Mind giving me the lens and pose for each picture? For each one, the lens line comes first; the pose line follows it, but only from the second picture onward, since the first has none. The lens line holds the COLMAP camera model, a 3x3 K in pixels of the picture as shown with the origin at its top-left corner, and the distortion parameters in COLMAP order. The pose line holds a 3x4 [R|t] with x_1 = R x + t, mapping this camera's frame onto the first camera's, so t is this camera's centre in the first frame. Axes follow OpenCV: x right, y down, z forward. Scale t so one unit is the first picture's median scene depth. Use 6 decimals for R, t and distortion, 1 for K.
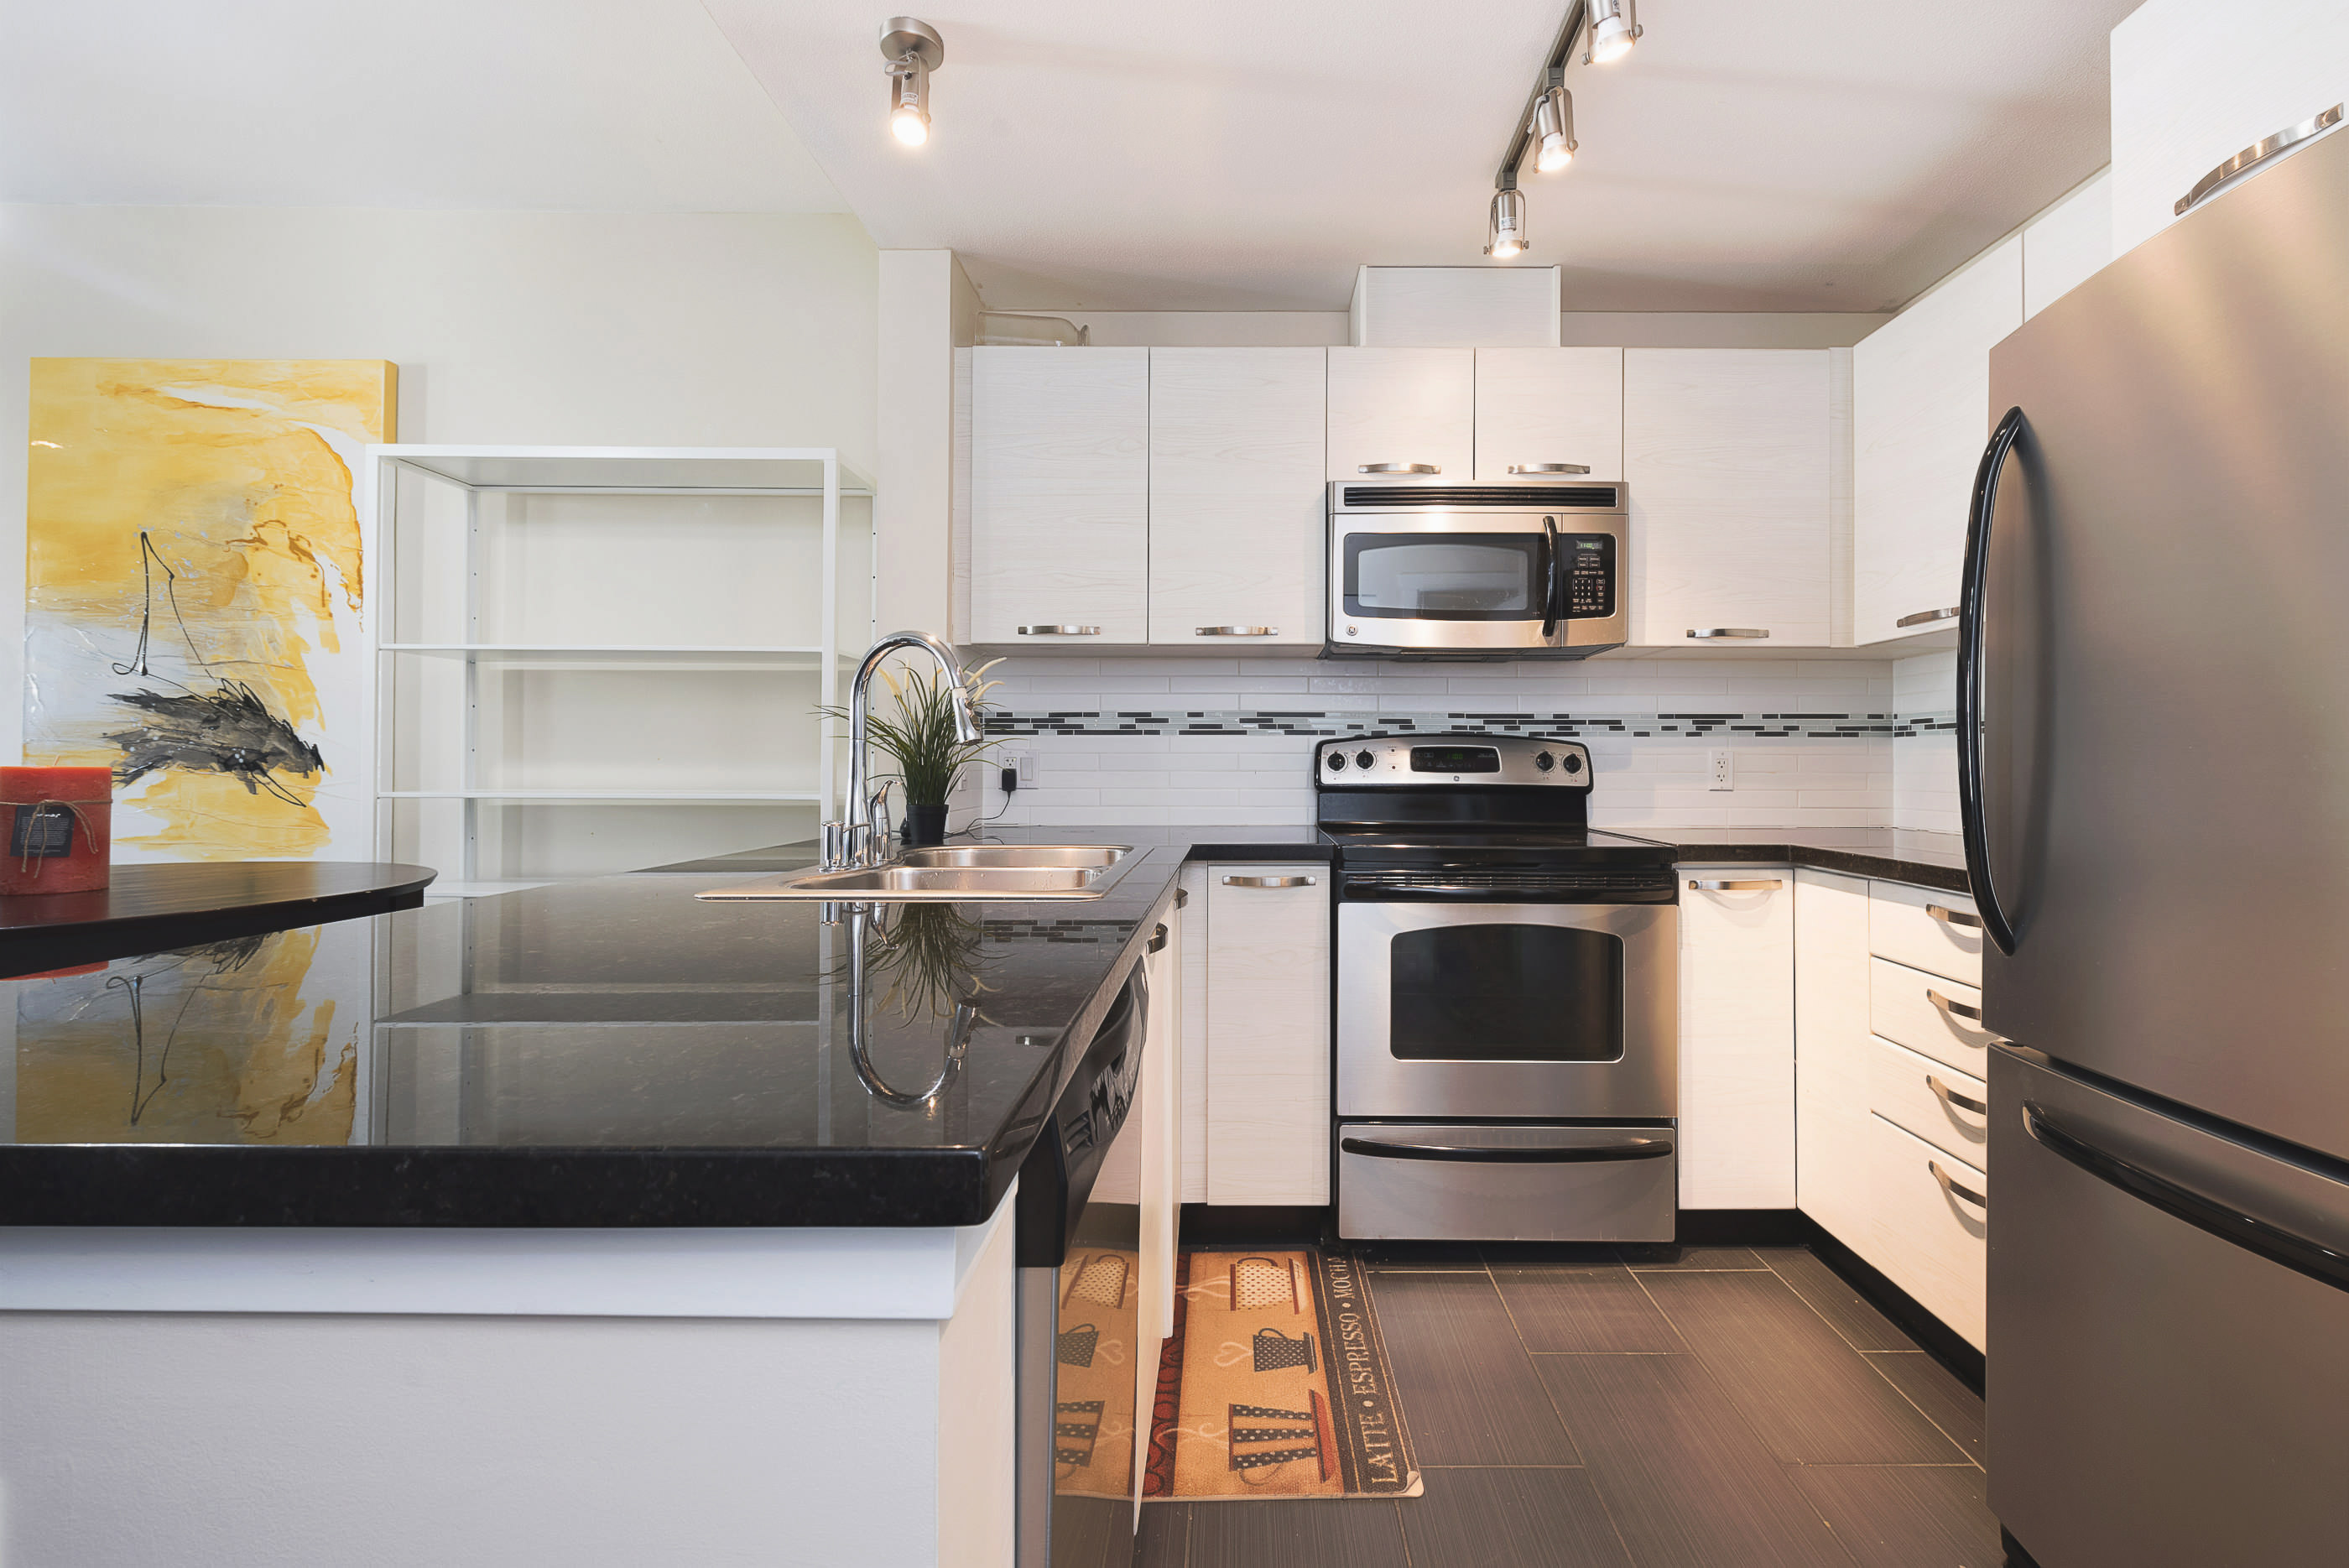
lens RADIAL K [[1064.6, 0, 1181.1], [0, 1064.6, 754.1], [0, 0, 1]] dist [0.000031, -0.000519]
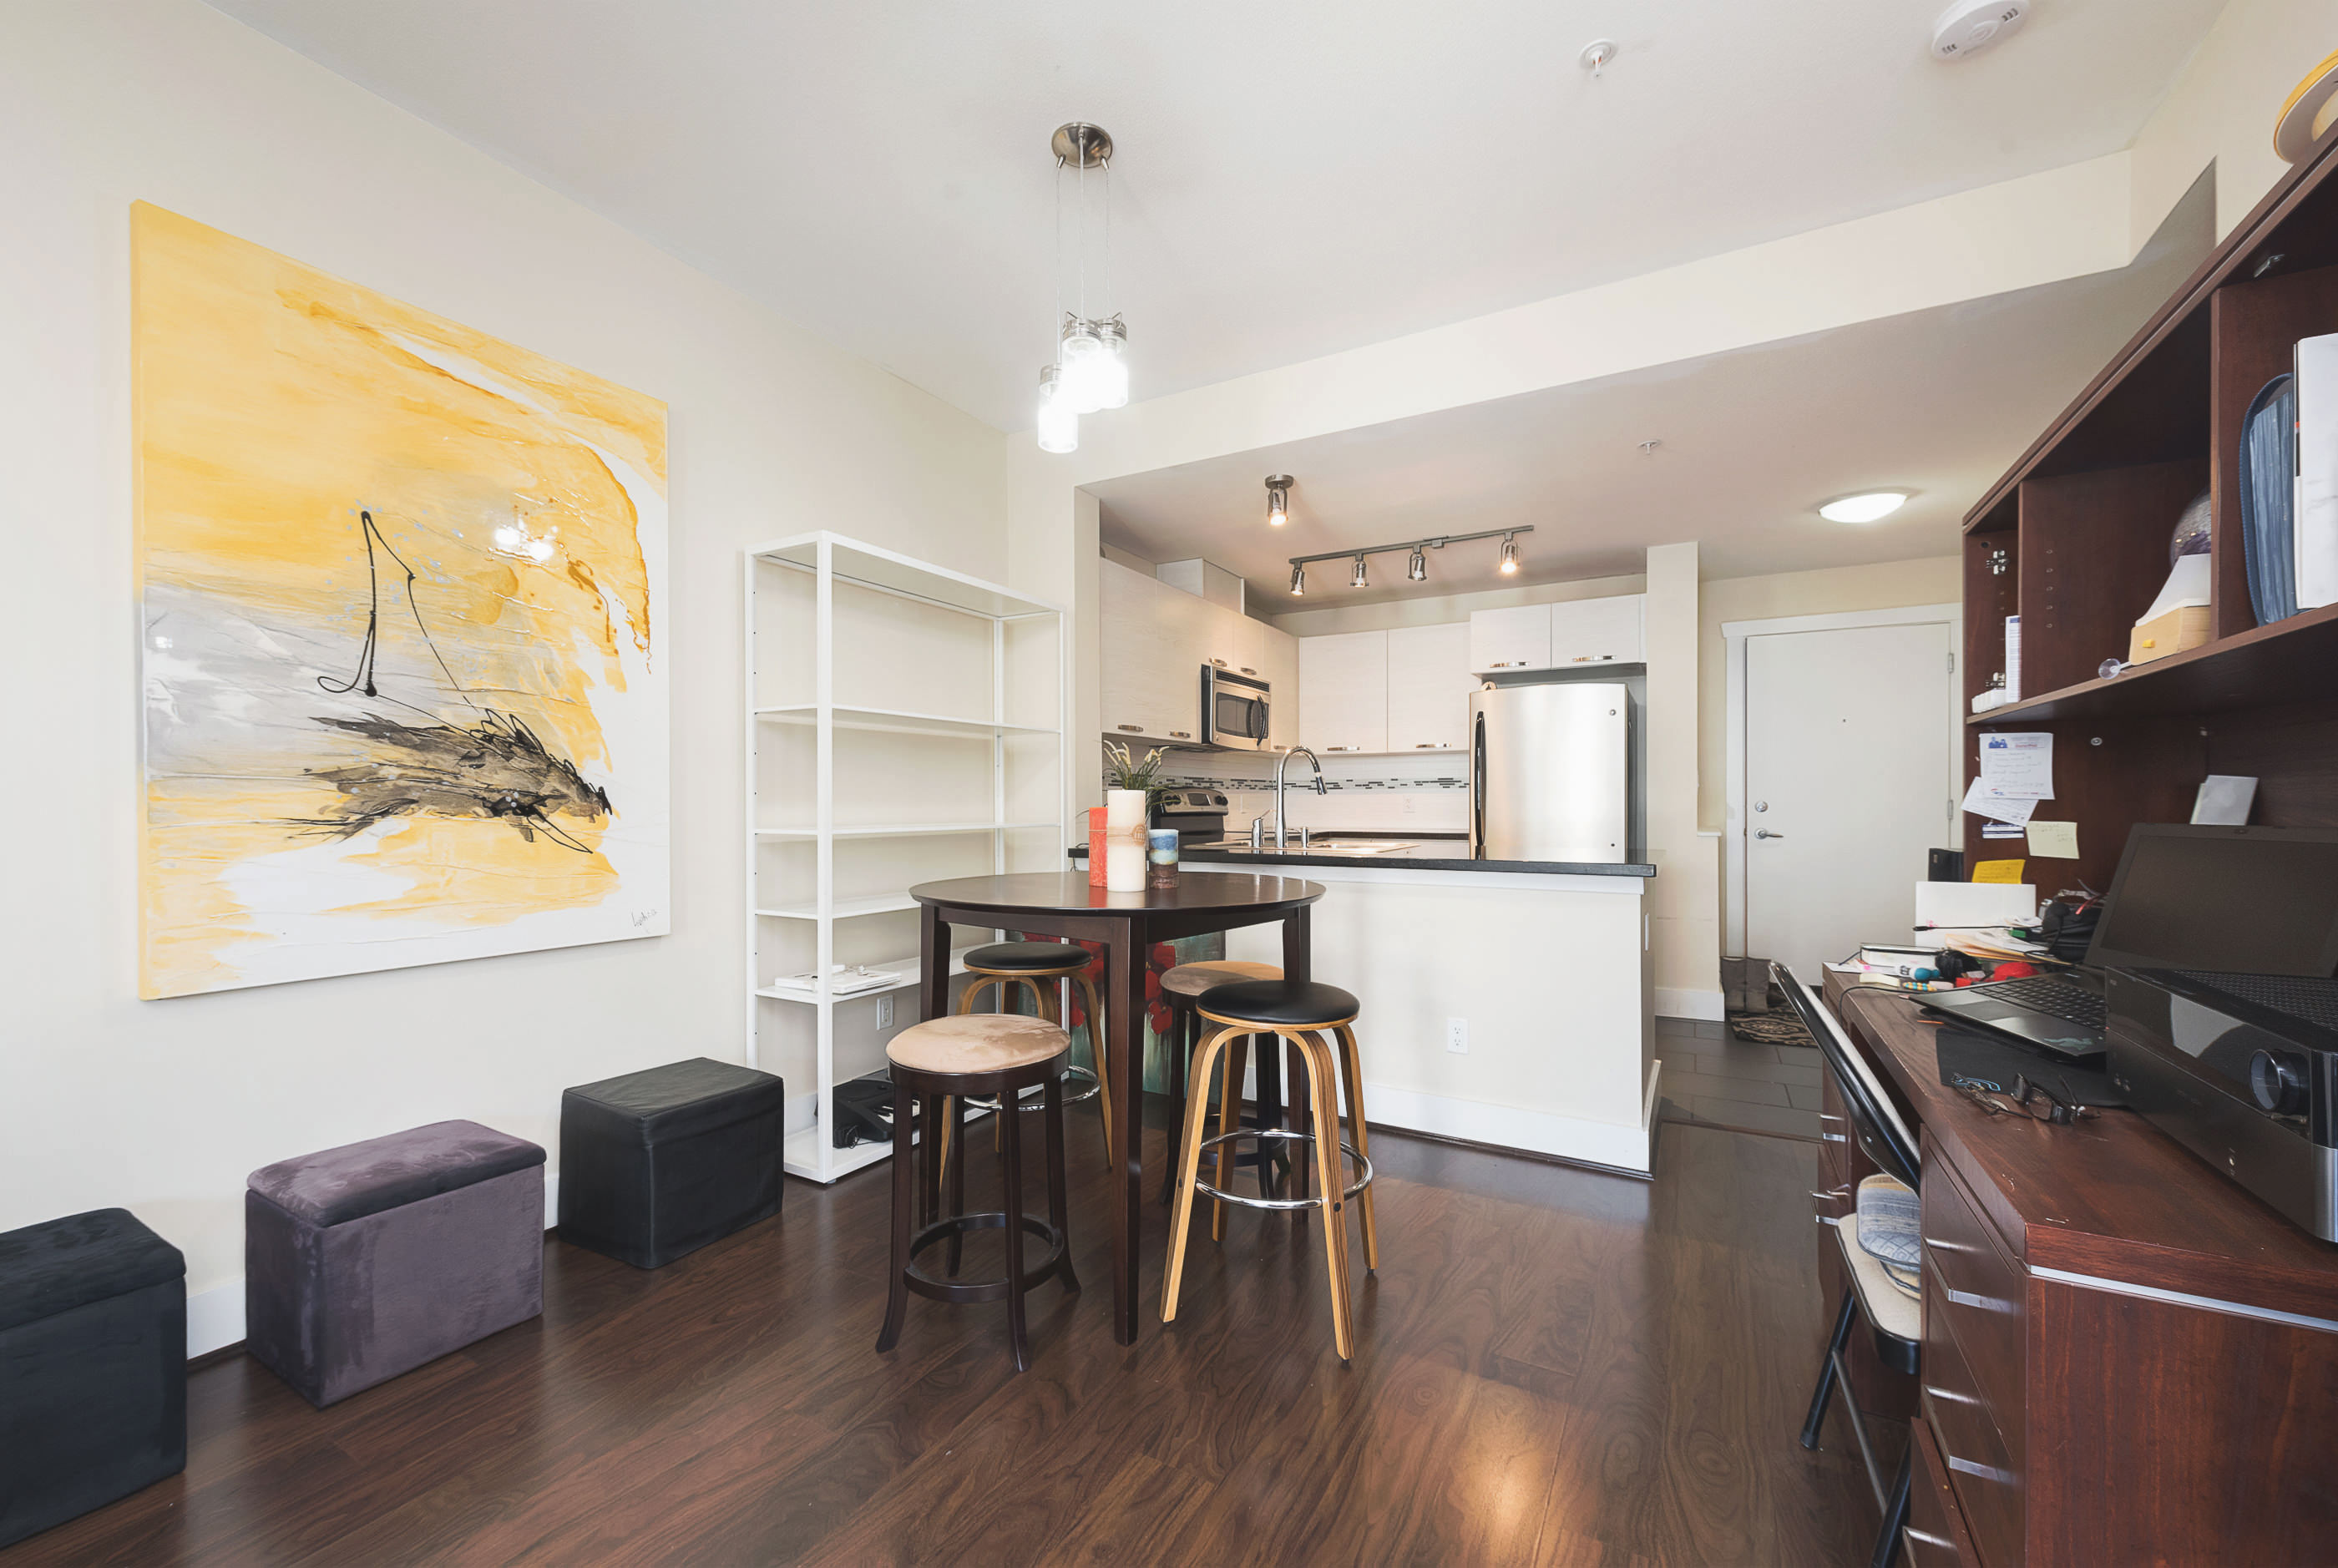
lens RADIAL K [[1064.2, 0, 1168.0], [0, 1064.2, 806.2], [0, 0, 1]] dist [0.000325, -0.000168]
pose [[0.439243, -0.009116, 0.898322, -1.535702], [-0.008621, 0.999860, 0.014362, -0.010220], [-0.898327, -0.014053, 0.439103, 0.139597]]
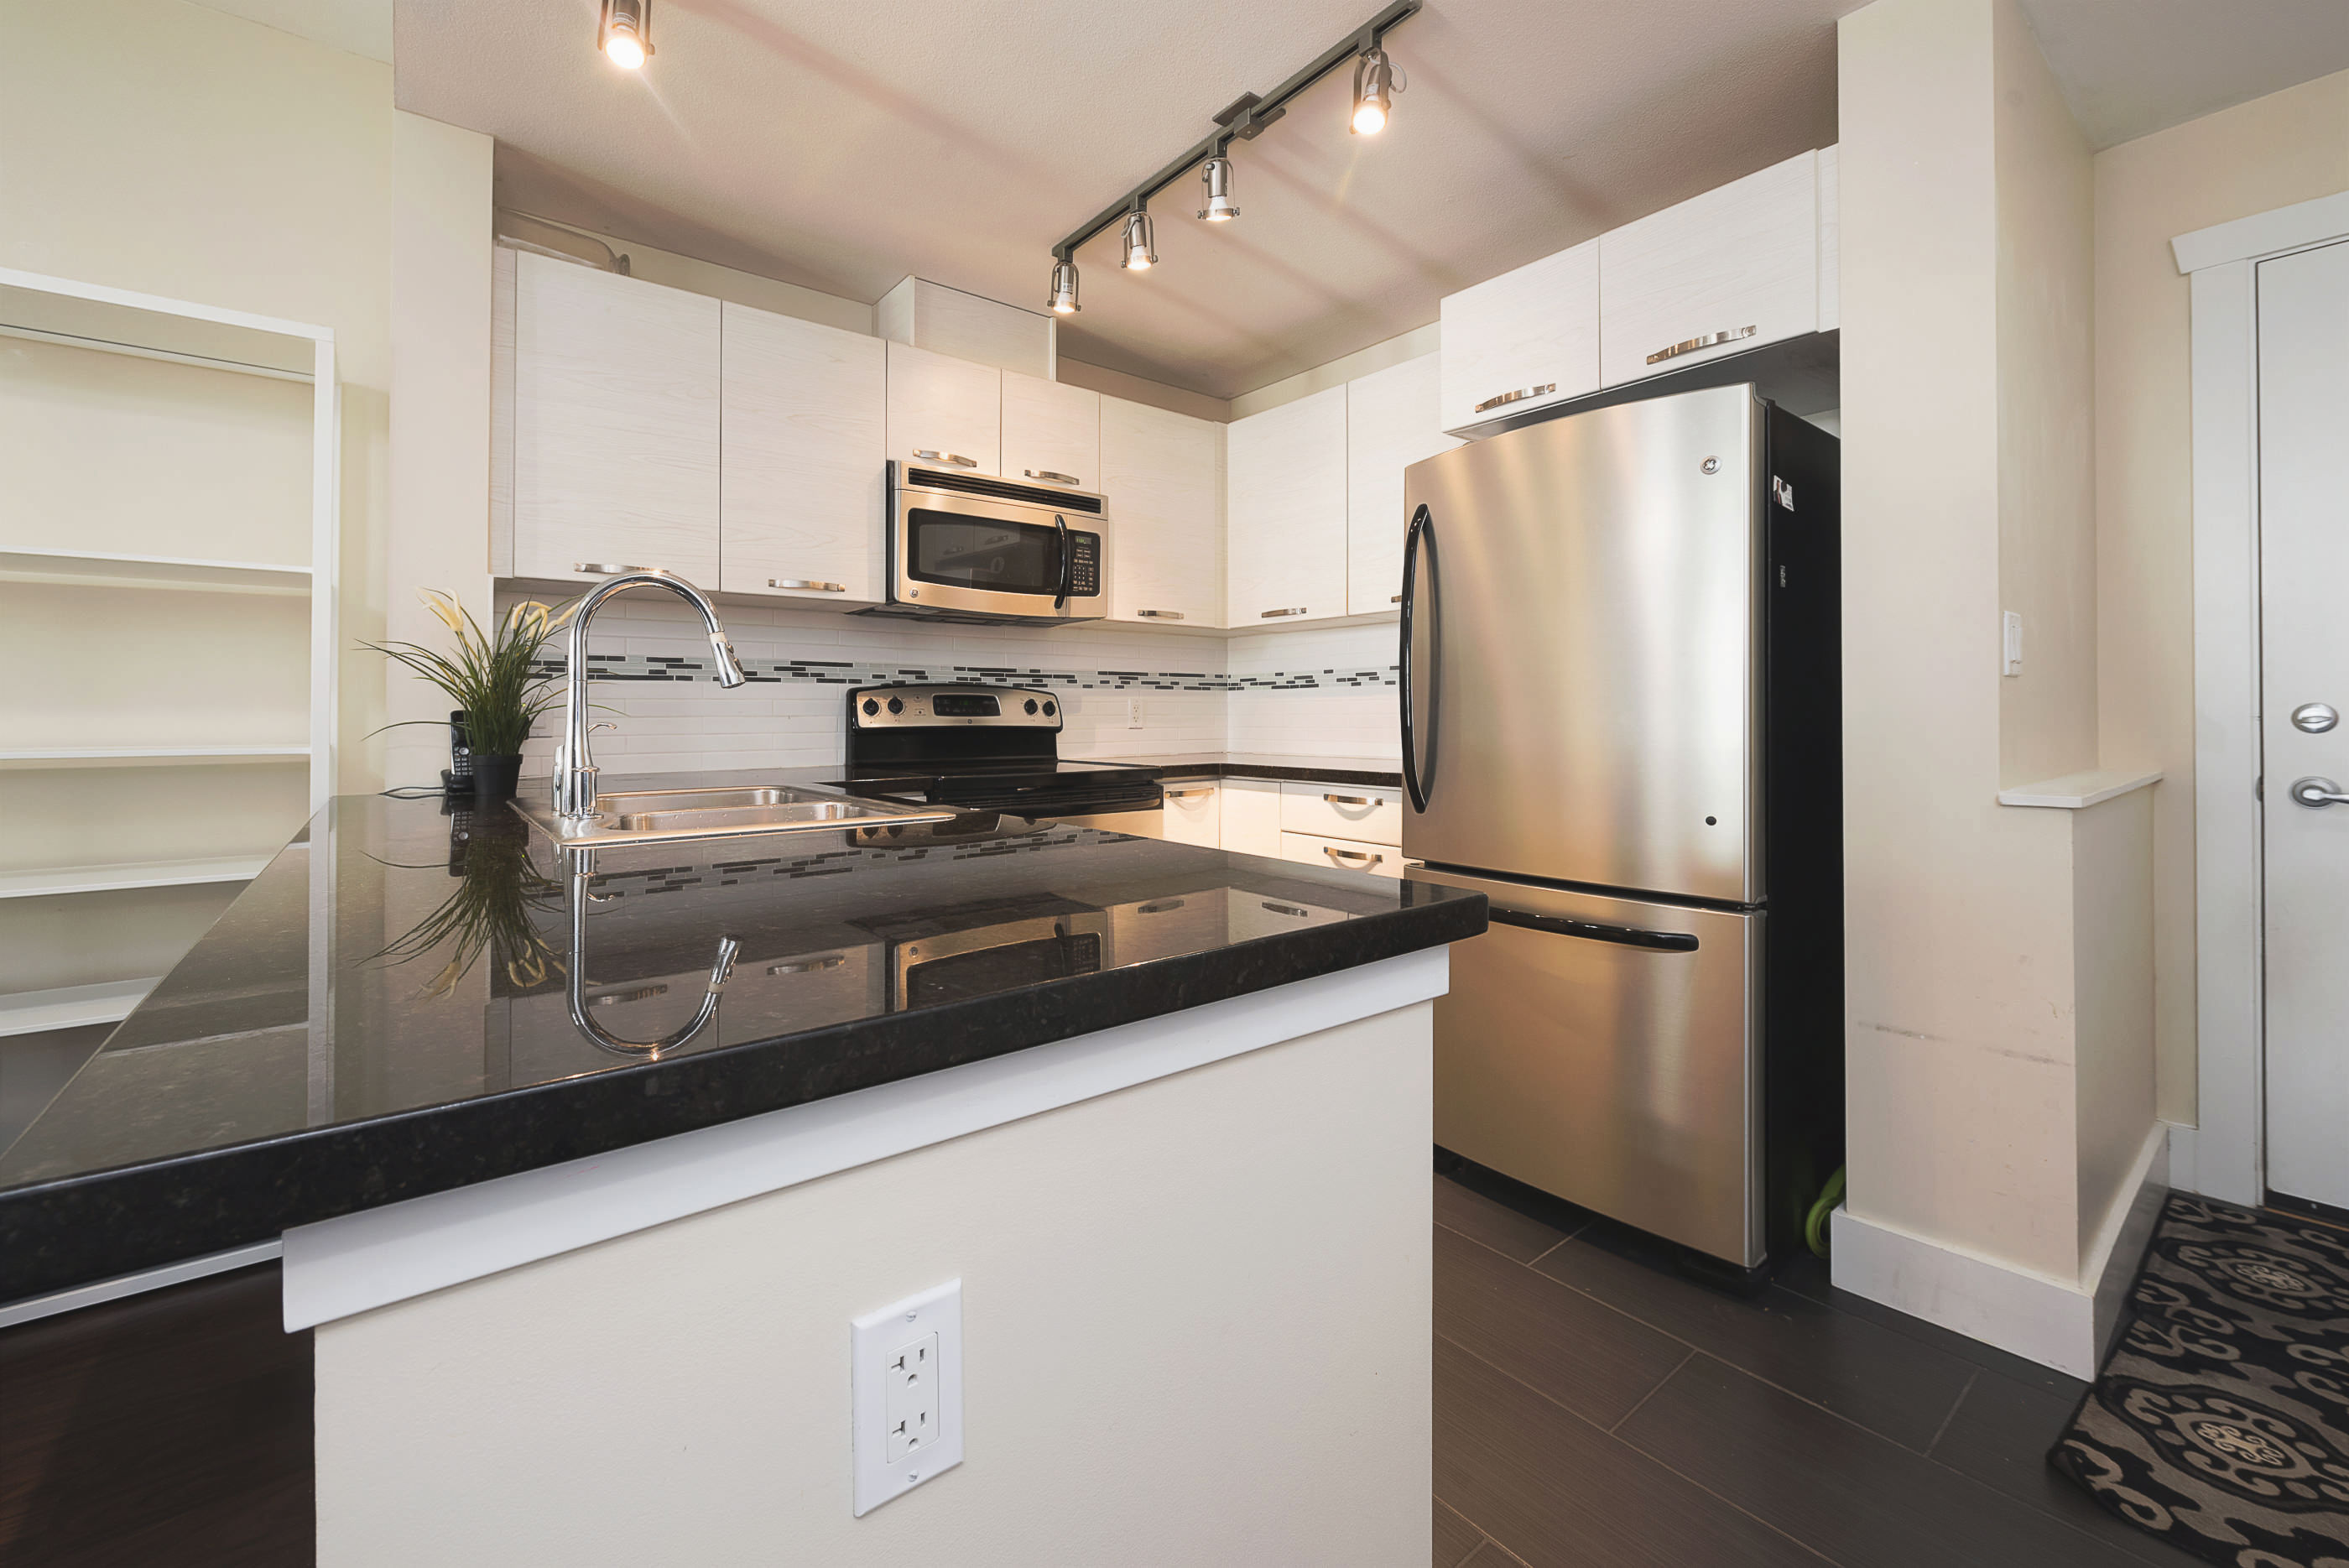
lens RADIAL K [[986.5, 0, 1187.8], [0, 986.5, 722.2], [0, 0, 1]] dist [-0.011709, -0.000204]
pose [[0.768326, -0.010476, 0.639973, -0.250065], [-0.001270, 0.999839, 0.017892, 0.003635], [-0.640058, -0.014560, 0.768189, -0.010760]]
